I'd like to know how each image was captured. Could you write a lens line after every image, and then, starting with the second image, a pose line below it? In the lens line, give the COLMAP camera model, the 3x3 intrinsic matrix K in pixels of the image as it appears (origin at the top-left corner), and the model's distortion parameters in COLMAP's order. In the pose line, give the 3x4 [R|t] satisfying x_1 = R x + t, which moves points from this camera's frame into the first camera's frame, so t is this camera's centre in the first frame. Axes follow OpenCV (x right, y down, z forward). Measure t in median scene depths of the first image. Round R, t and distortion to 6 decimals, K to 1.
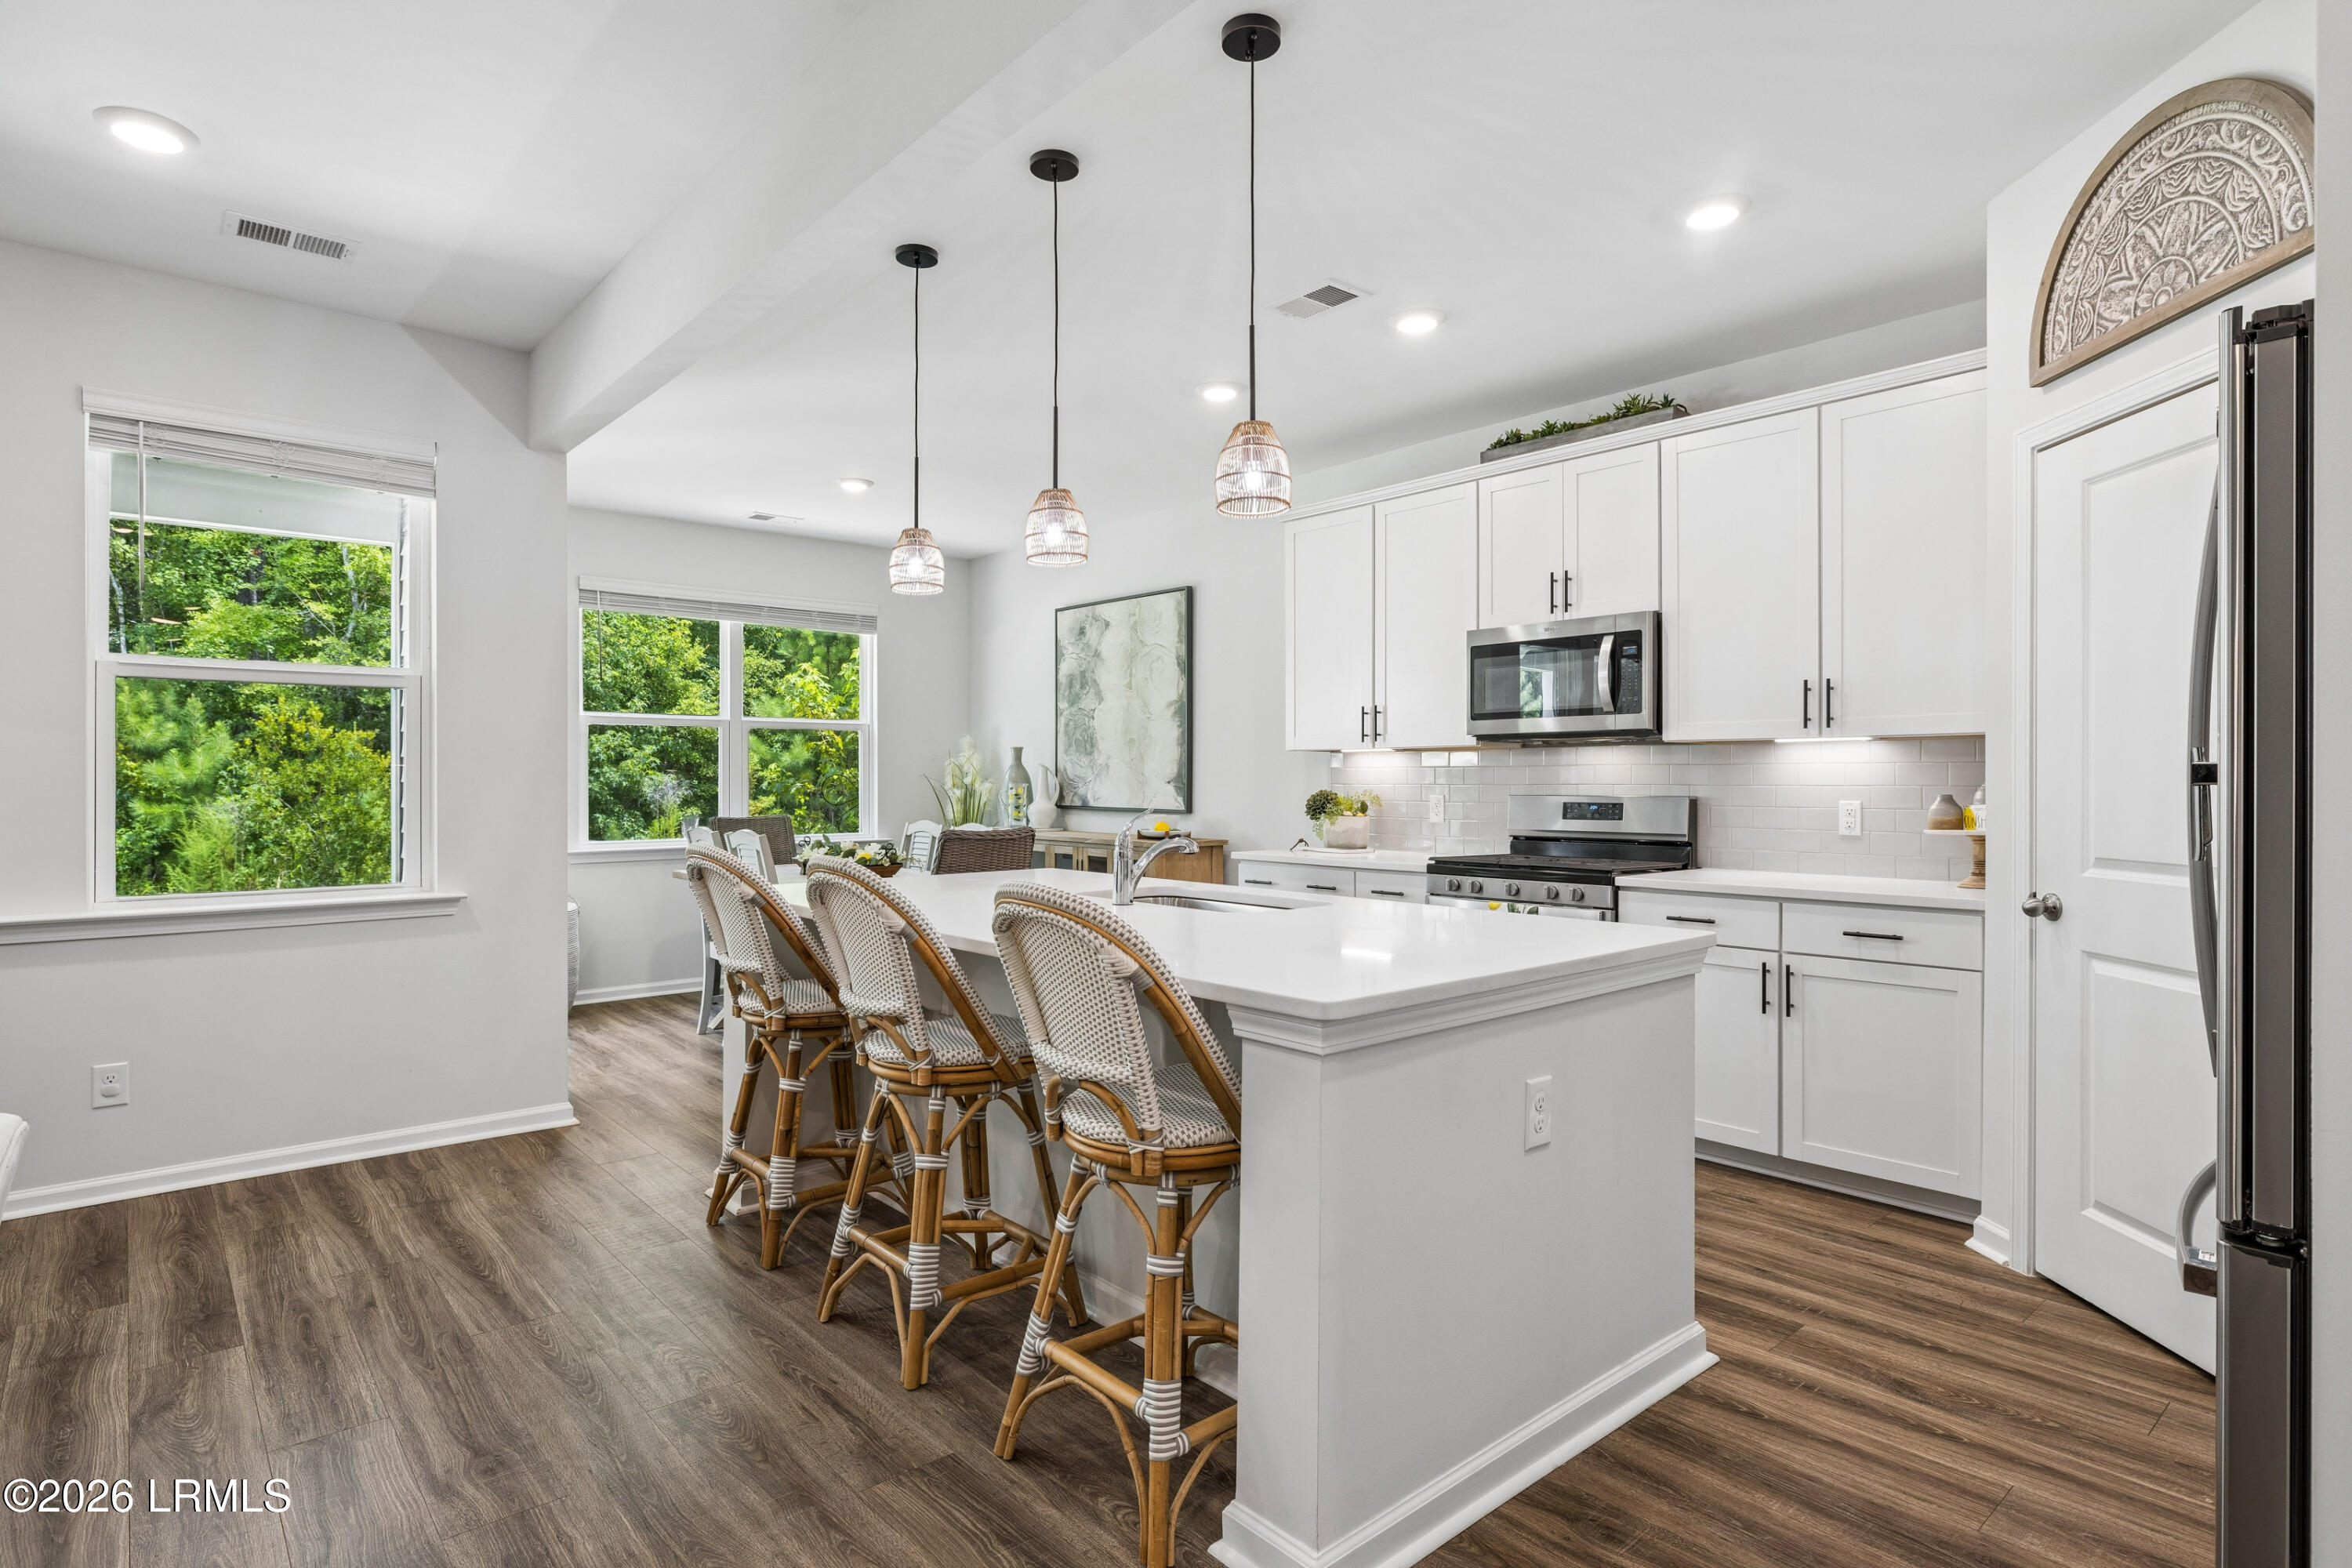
lens RADIAL K [[1220.3, 0, 1183.6], [0, 1220.3, 785.7], [0, 0, 1]] dist [-0.004893, -0.000573]
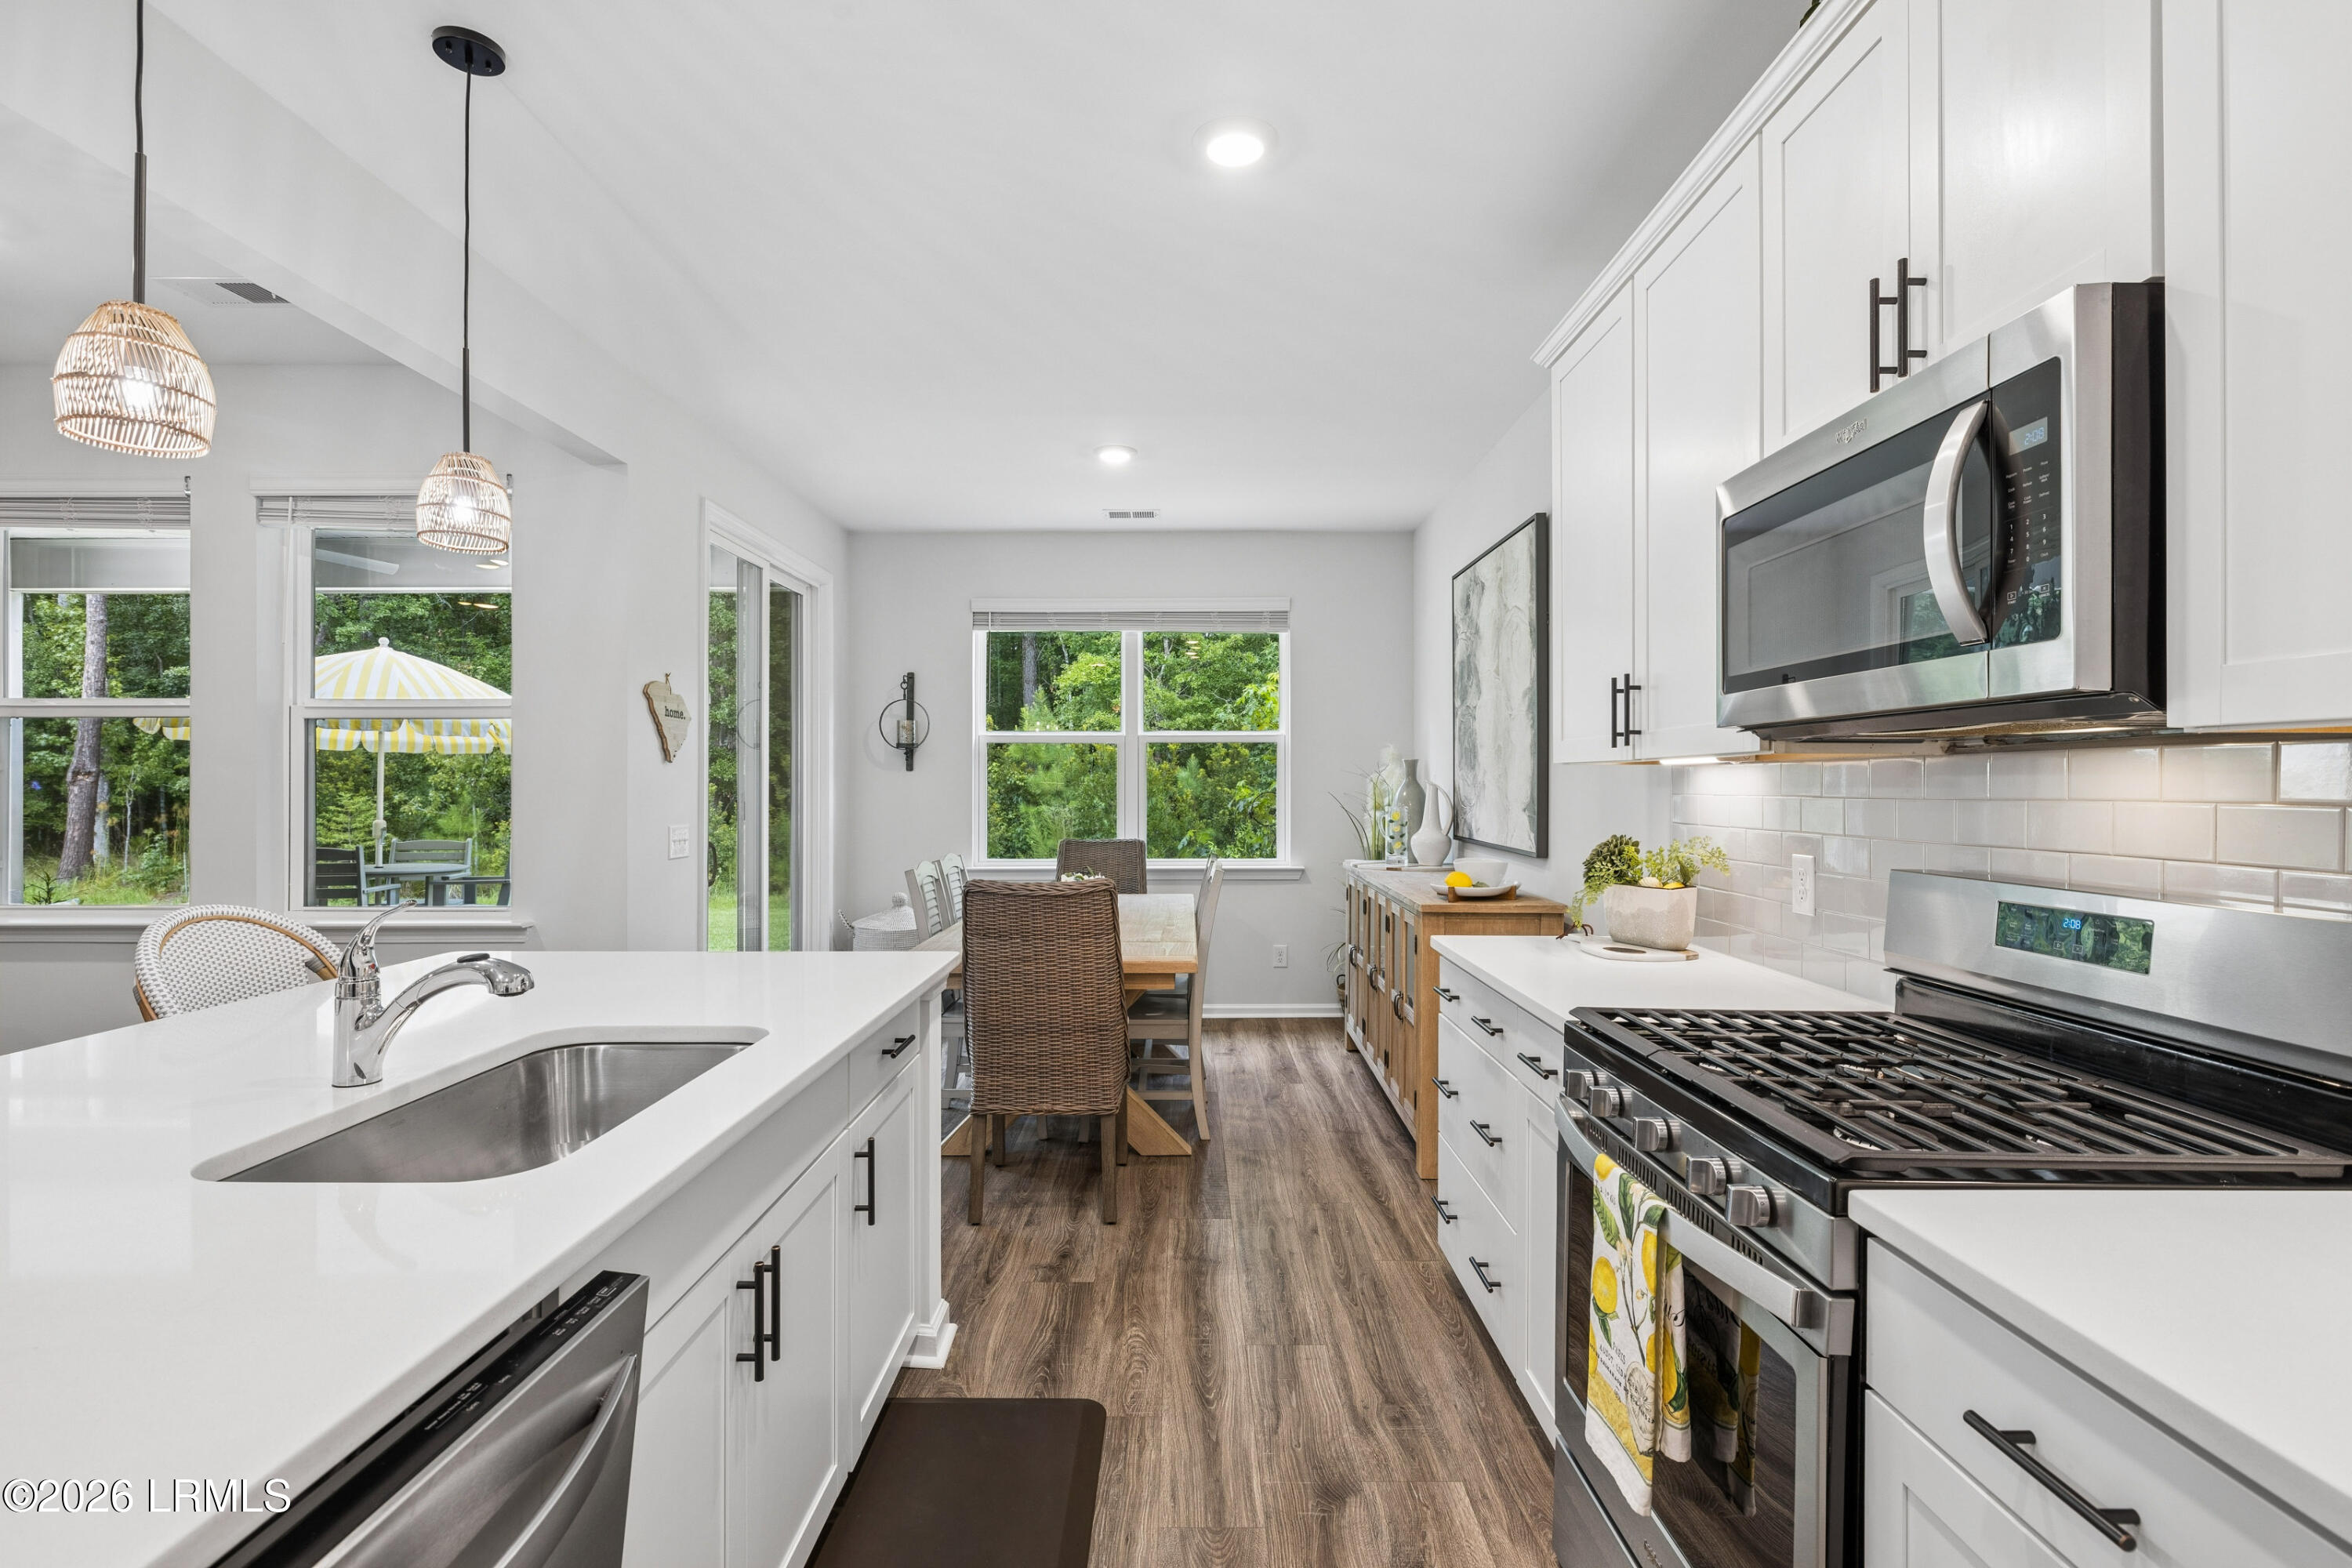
lens RADIAL K [[1104.3, 0, 1179.2], [0, 1104.3, 786.8], [0, 0, 1]] dist [-0.003977, 0.000586]
pose [[0.749974, 0.001369, -0.661466, 0.383154], [-0.002637, 0.999996, -0.000921, -0.022221], [0.661462, 0.002435, 0.749974, 0.643699]]
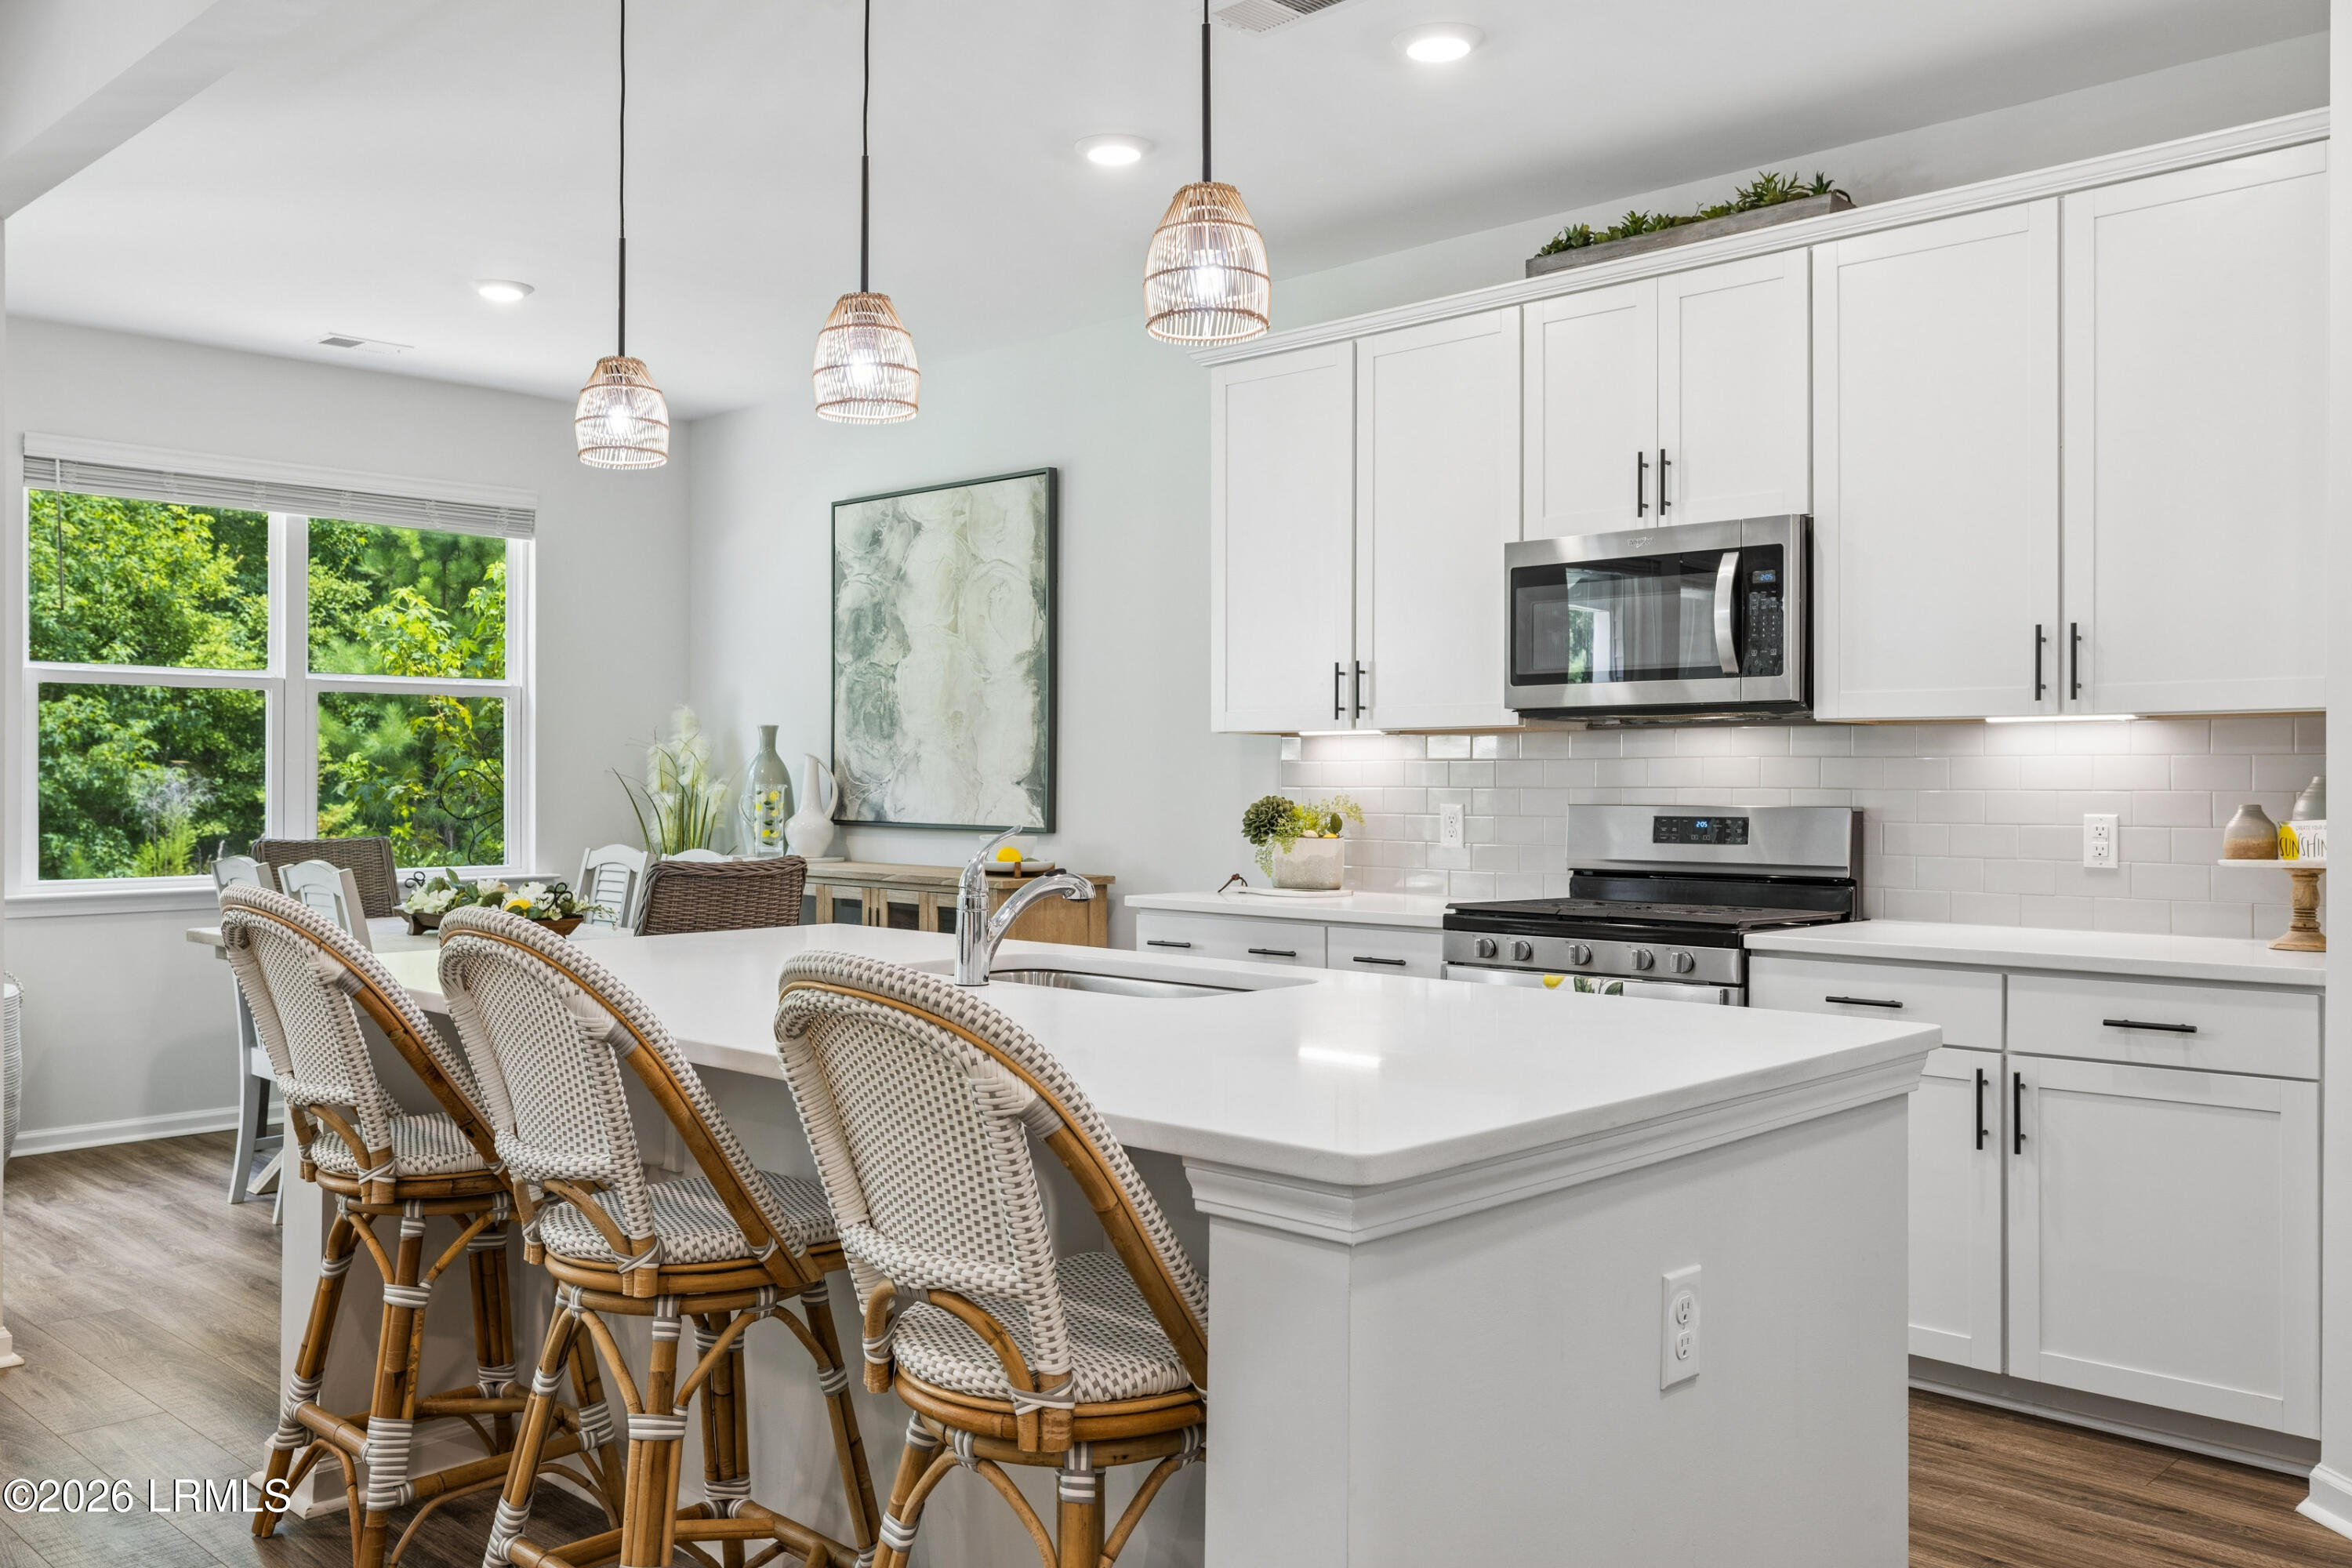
lens RADIAL K [[1916.0, 0, 1176.0], [0, 1916.0, 784.0], [0, 0, 1]] dist [0.003667, -0.001368]
pose [[0.996523, 0.002221, 0.083294, -0.020695], [-0.002012, 0.999995, -0.002593, 0.000048], [-0.083299, 0.002417, 0.996522, 0.033333]]
